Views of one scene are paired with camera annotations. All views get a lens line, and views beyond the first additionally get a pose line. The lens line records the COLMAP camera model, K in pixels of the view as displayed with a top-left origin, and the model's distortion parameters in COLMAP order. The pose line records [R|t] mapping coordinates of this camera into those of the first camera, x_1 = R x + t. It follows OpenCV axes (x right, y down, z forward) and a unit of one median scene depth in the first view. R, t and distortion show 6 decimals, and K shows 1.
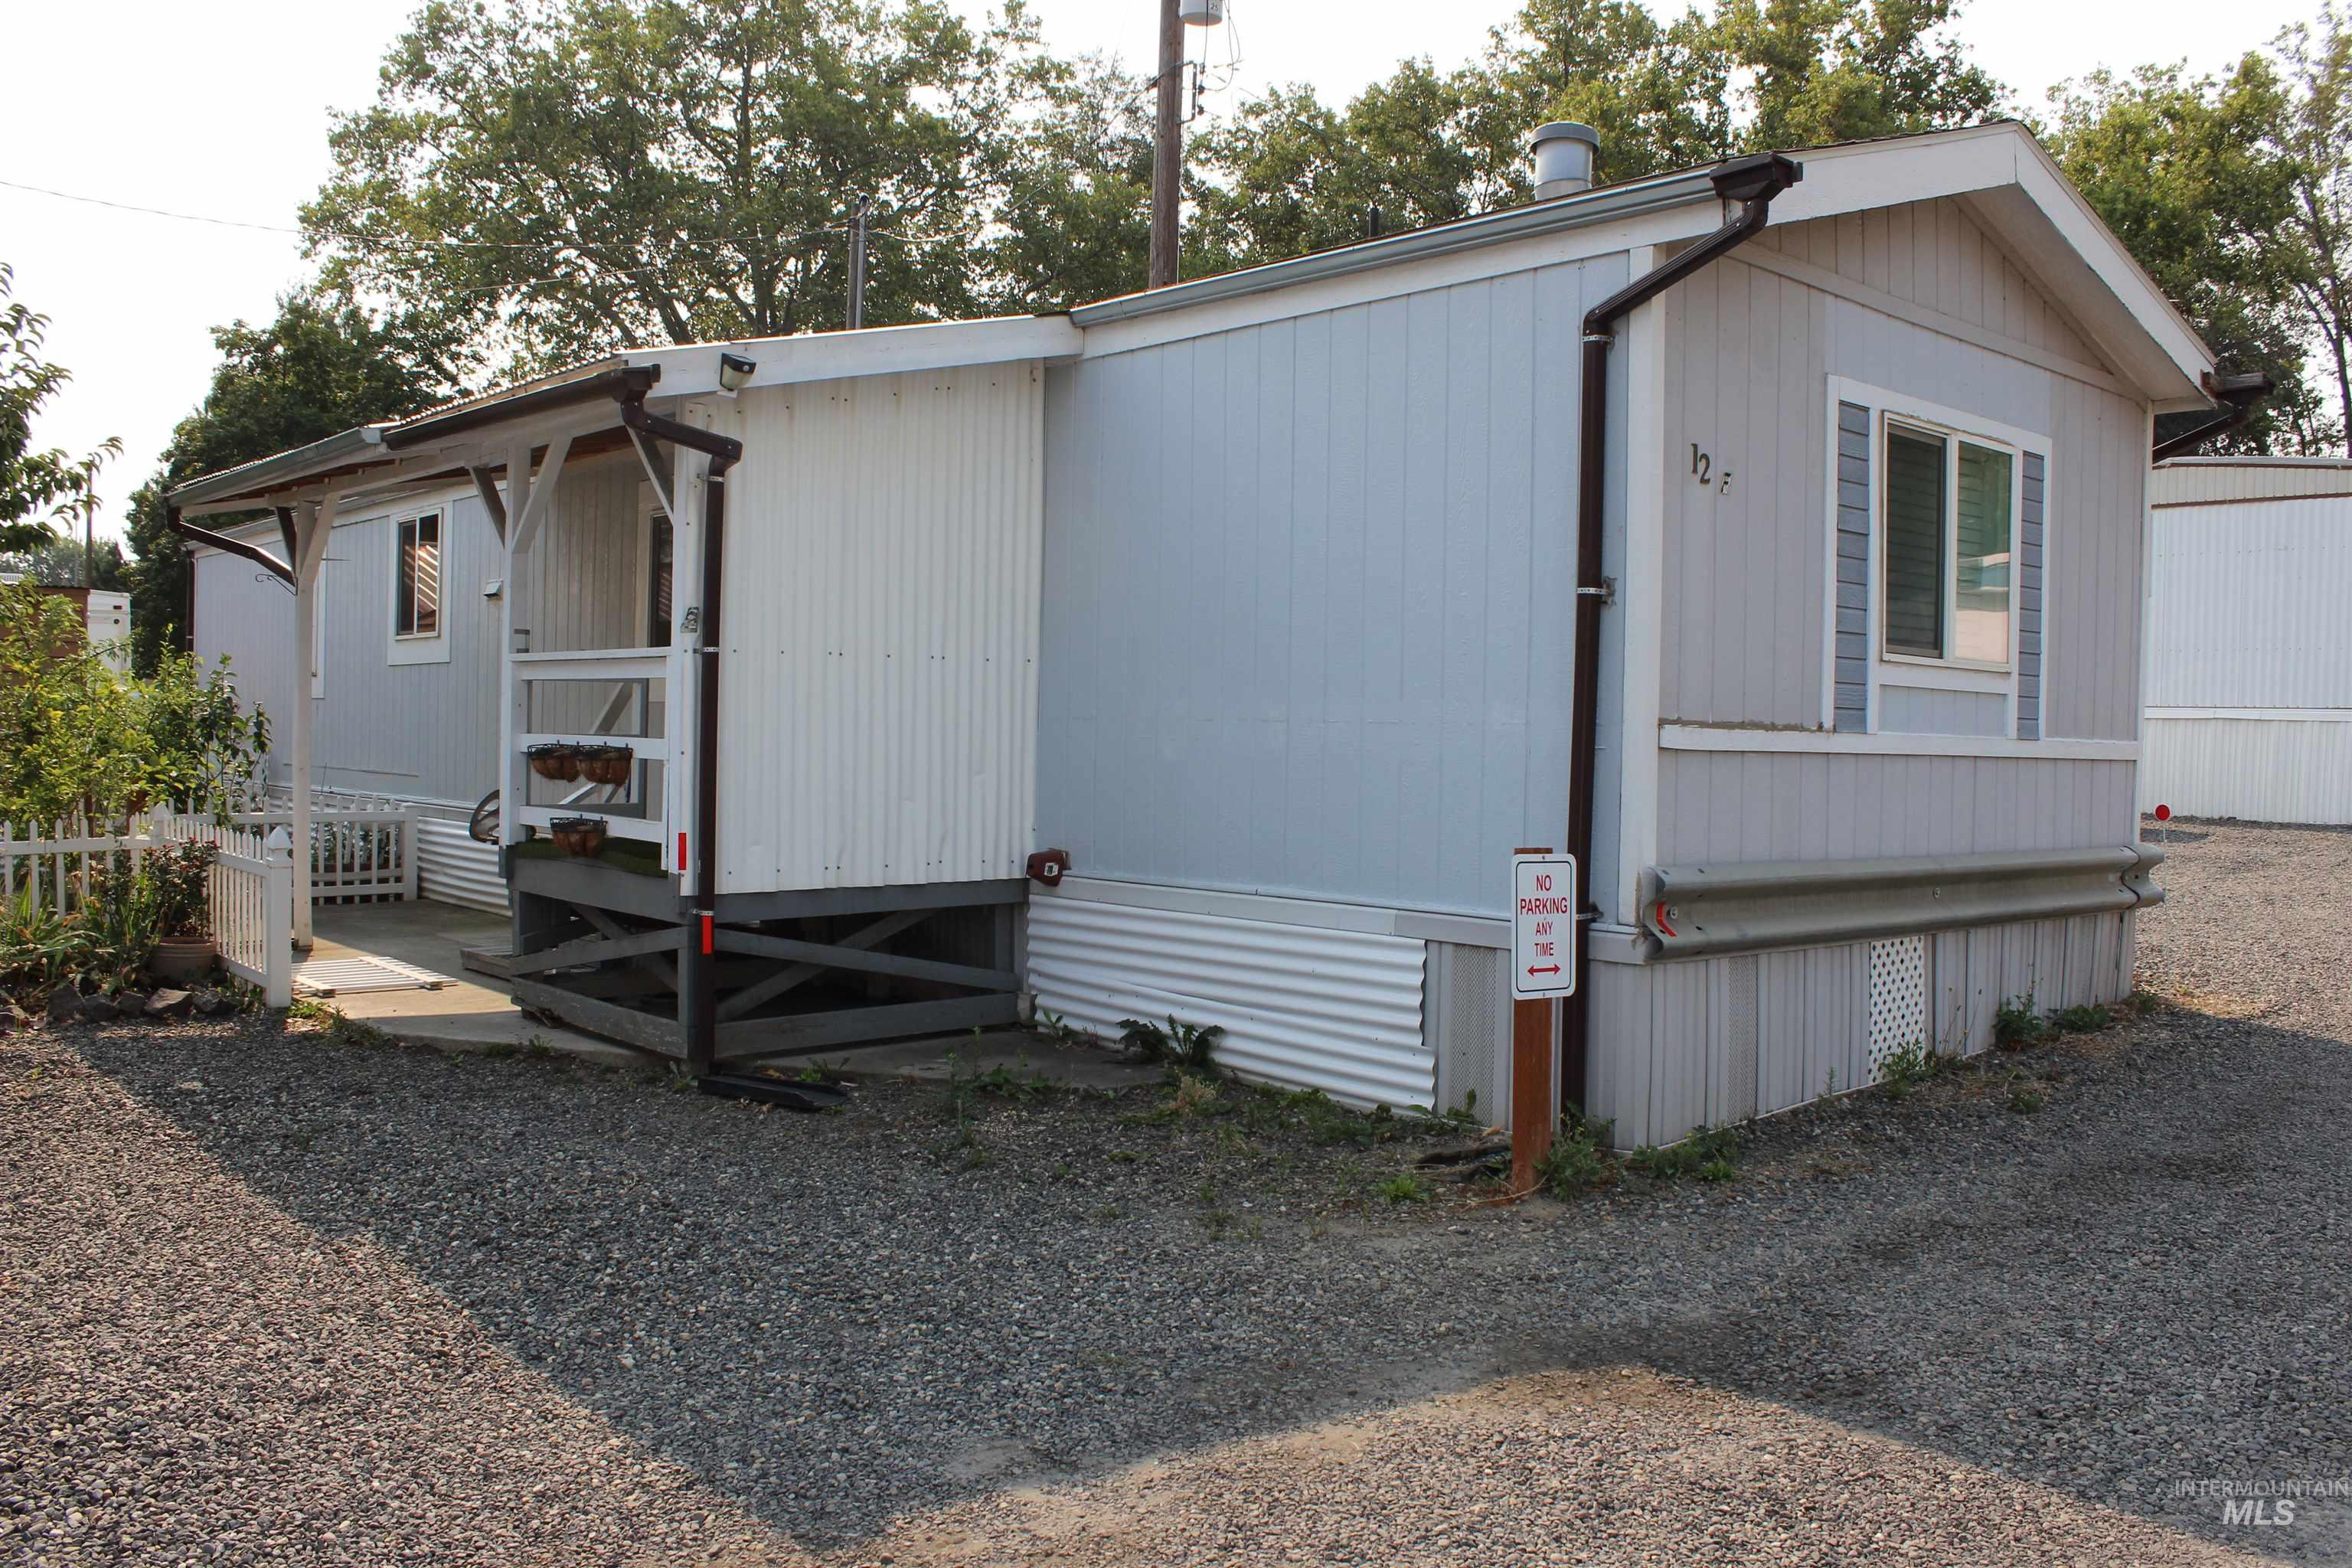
lens RADIAL K [[1965.3, 0, 1182.1], [0, 1965.3, 795.7], [0, 0, 1]] dist [-0.146190, 0.110120]
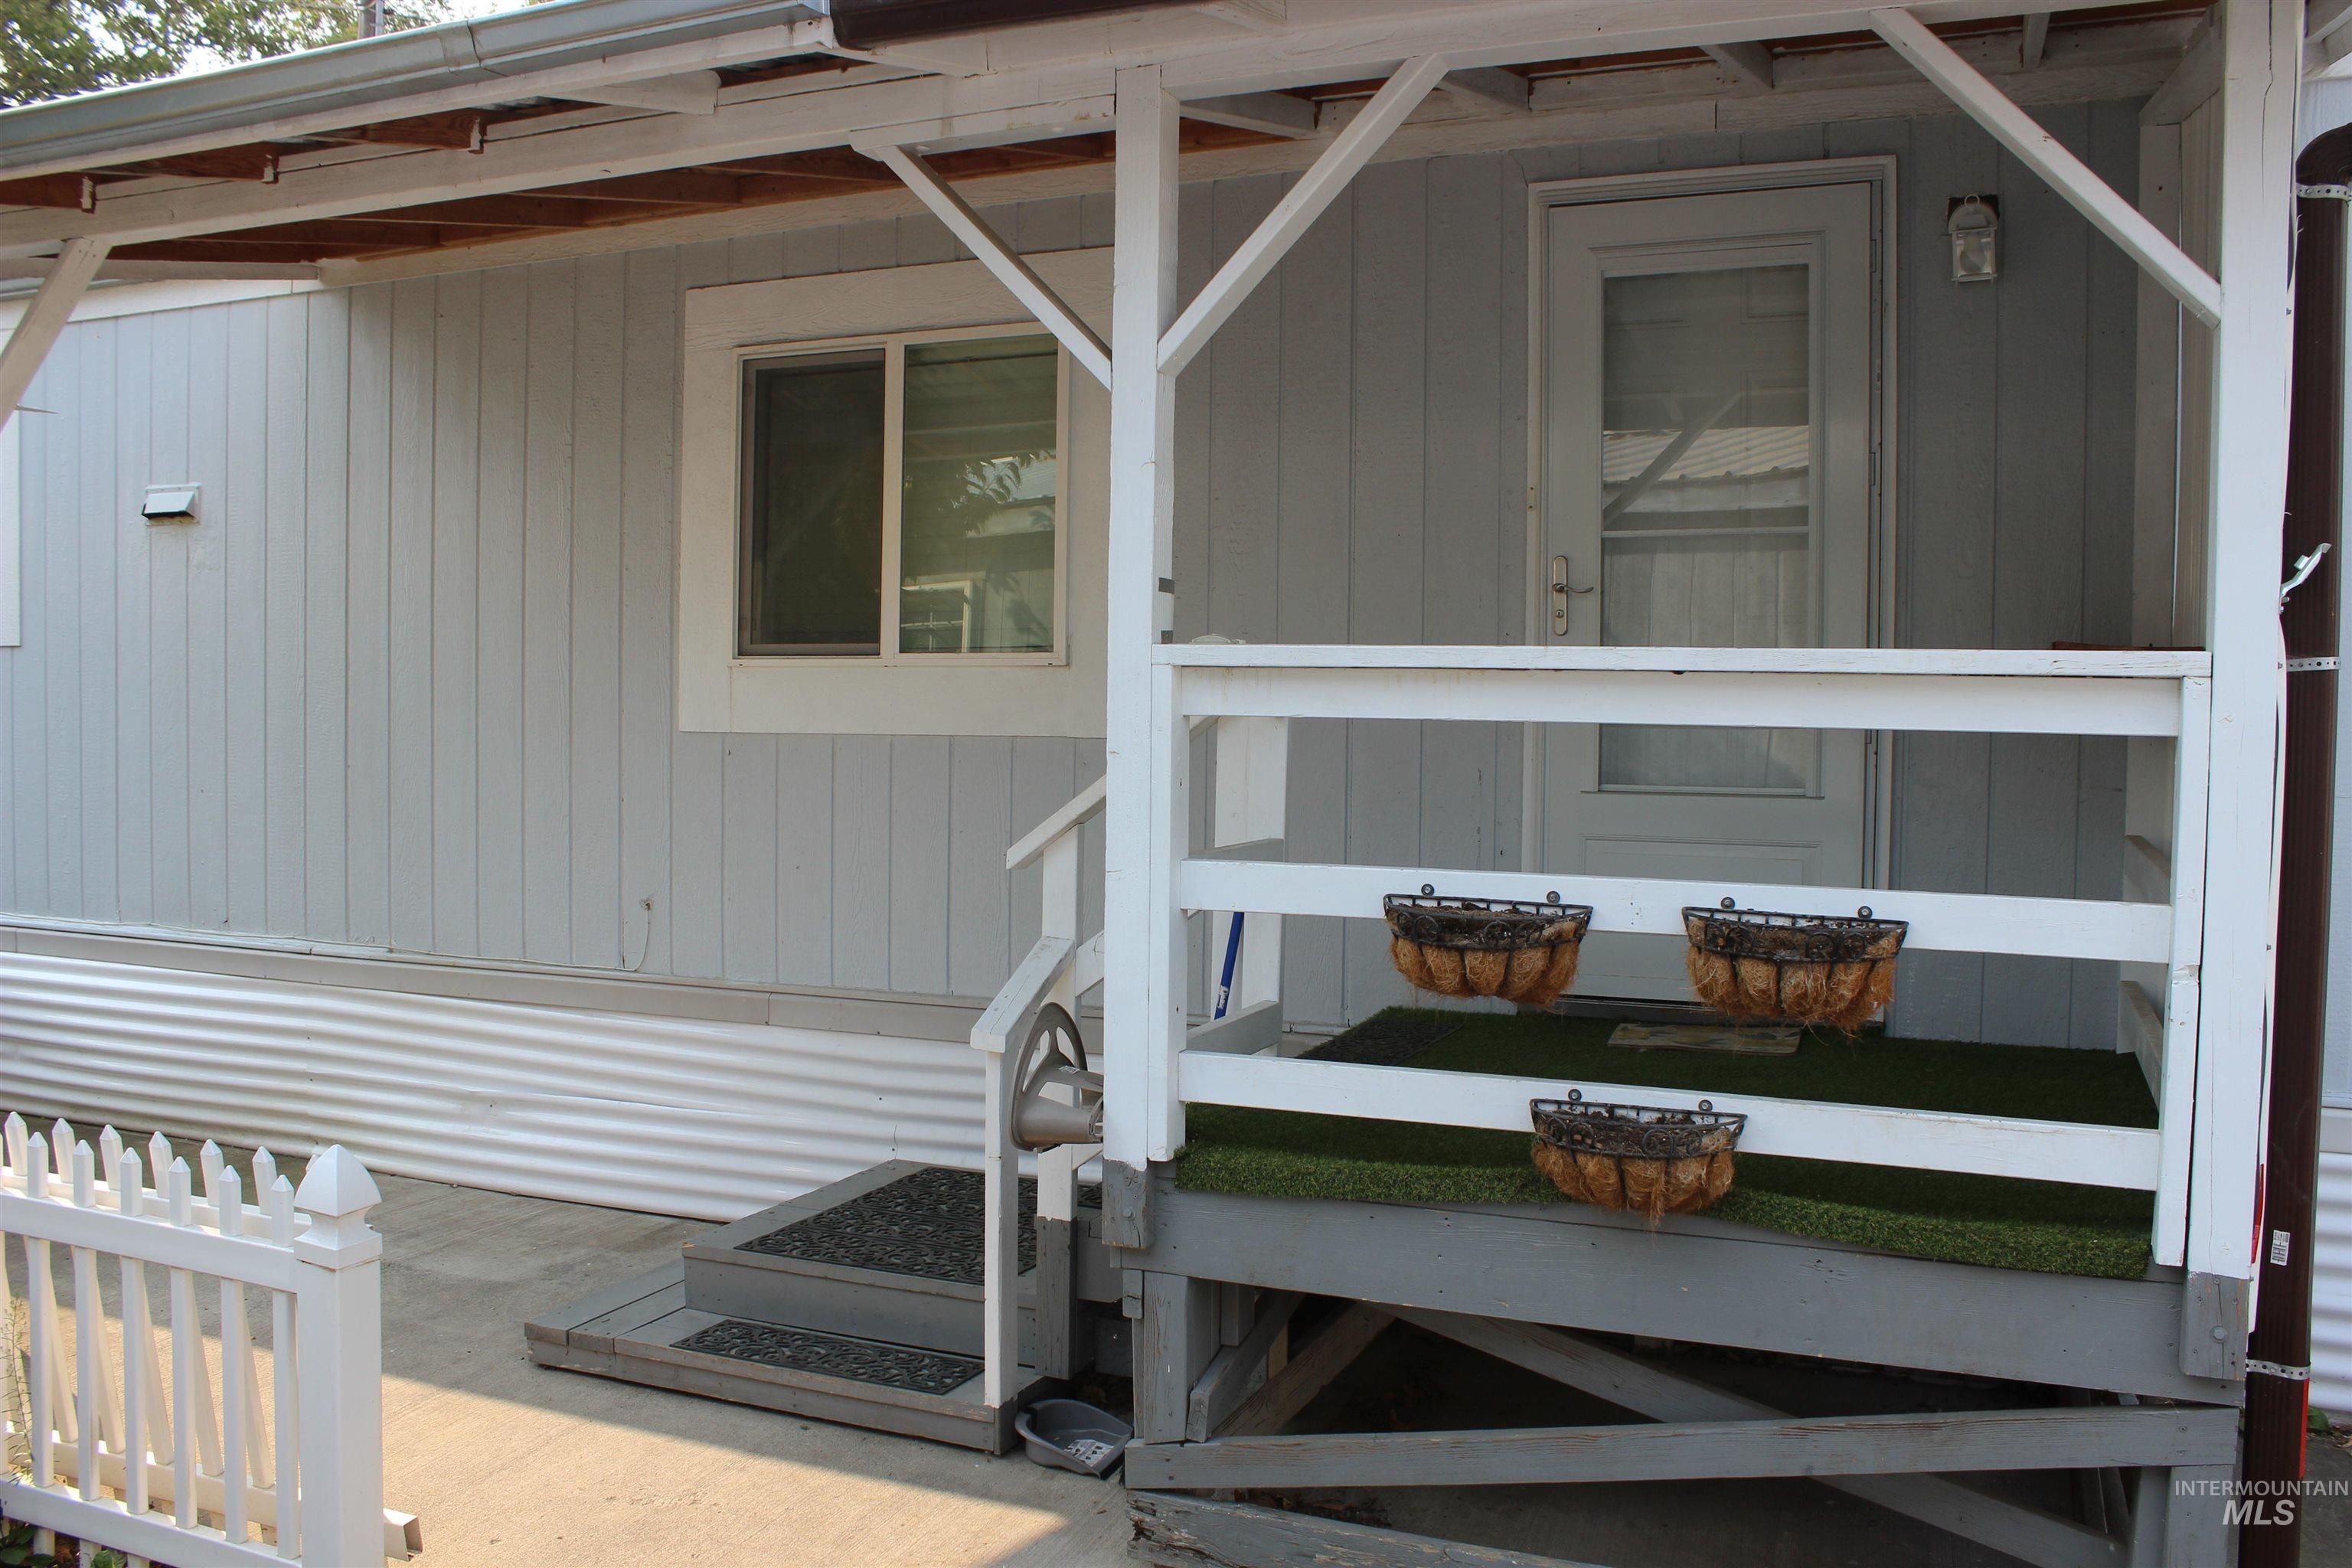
lens RADIAL K [[1965.3, 0, 1176.9], [0, 1965.3, 803.6], [0, 0, 1]] dist [-0.146190, 0.110120]
pose [[0.904778, -0.031147, 0.424742, -0.380860], [0.022747, 0.999433, 0.024835, -0.039456], [-0.425275, -0.012808, 0.904974, 0.499032]]
